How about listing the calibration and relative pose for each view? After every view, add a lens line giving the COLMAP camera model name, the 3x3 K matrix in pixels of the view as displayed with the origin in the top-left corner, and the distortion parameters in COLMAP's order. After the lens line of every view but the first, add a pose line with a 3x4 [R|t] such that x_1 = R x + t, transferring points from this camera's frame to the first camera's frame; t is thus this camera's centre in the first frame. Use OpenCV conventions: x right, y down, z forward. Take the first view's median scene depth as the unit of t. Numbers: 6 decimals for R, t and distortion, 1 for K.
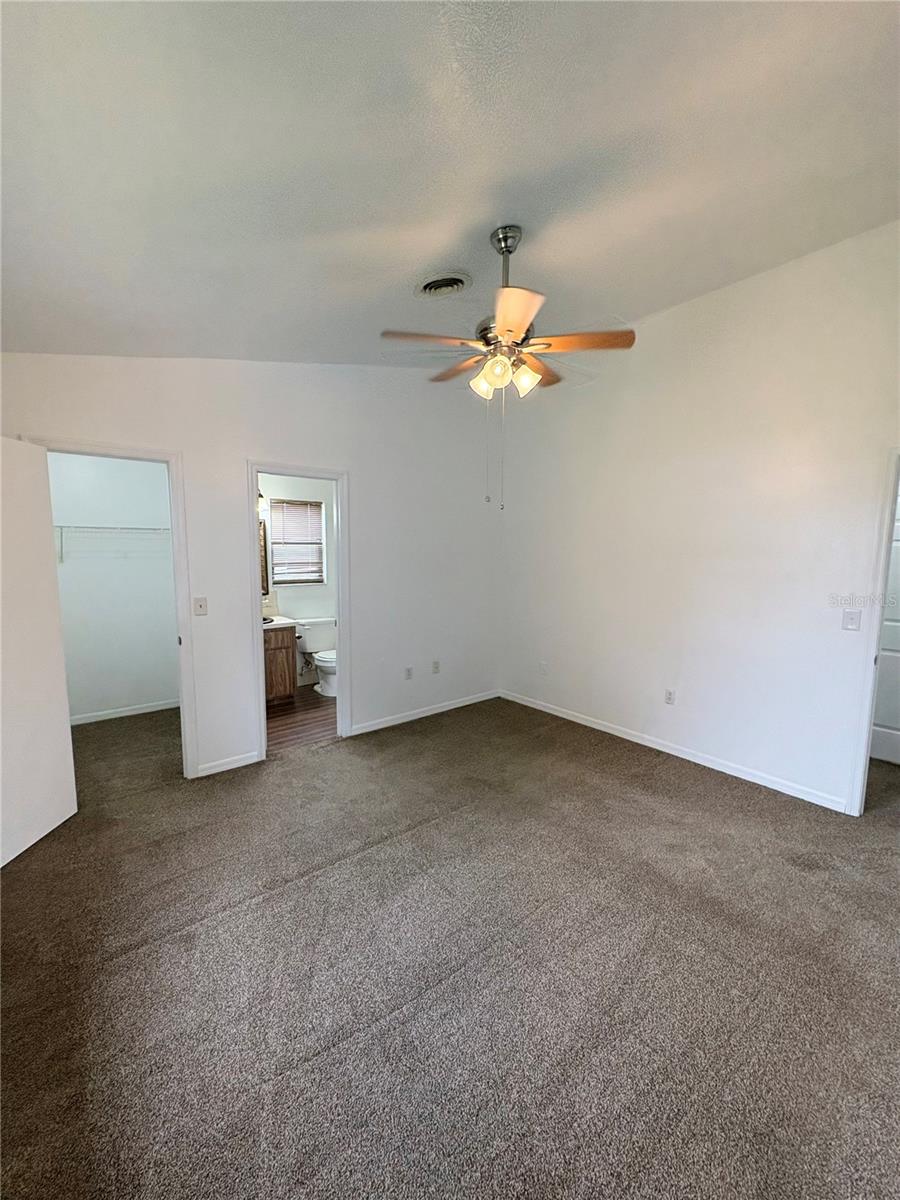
lens RADIAL K [[479.5, 0, 450.9], [0, 479.5, 600.8], [0, 0, 1]] dist [0.000693, 0.000307]
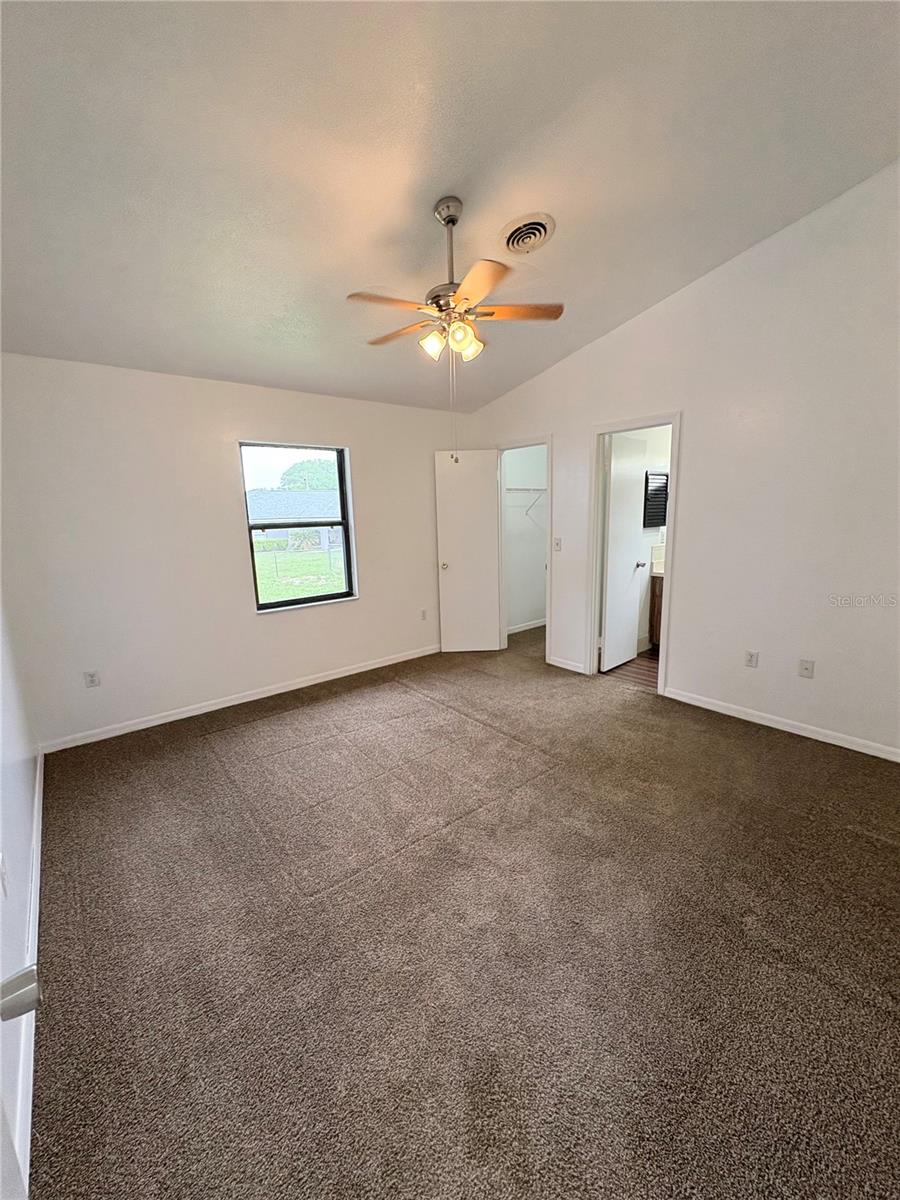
lens RADIAL K [[482.7, 0, 450.0], [0, 482.7, 600.0], [0, 0, 1]] dist [0.001060, 0.000098]
pose [[-0.011987, 0.180645, -0.983475, 0.777536], [-0.073182, 0.980750, 0.181037, -0.054782], [0.997247, 0.074143, 0.001464, 0.603415]]
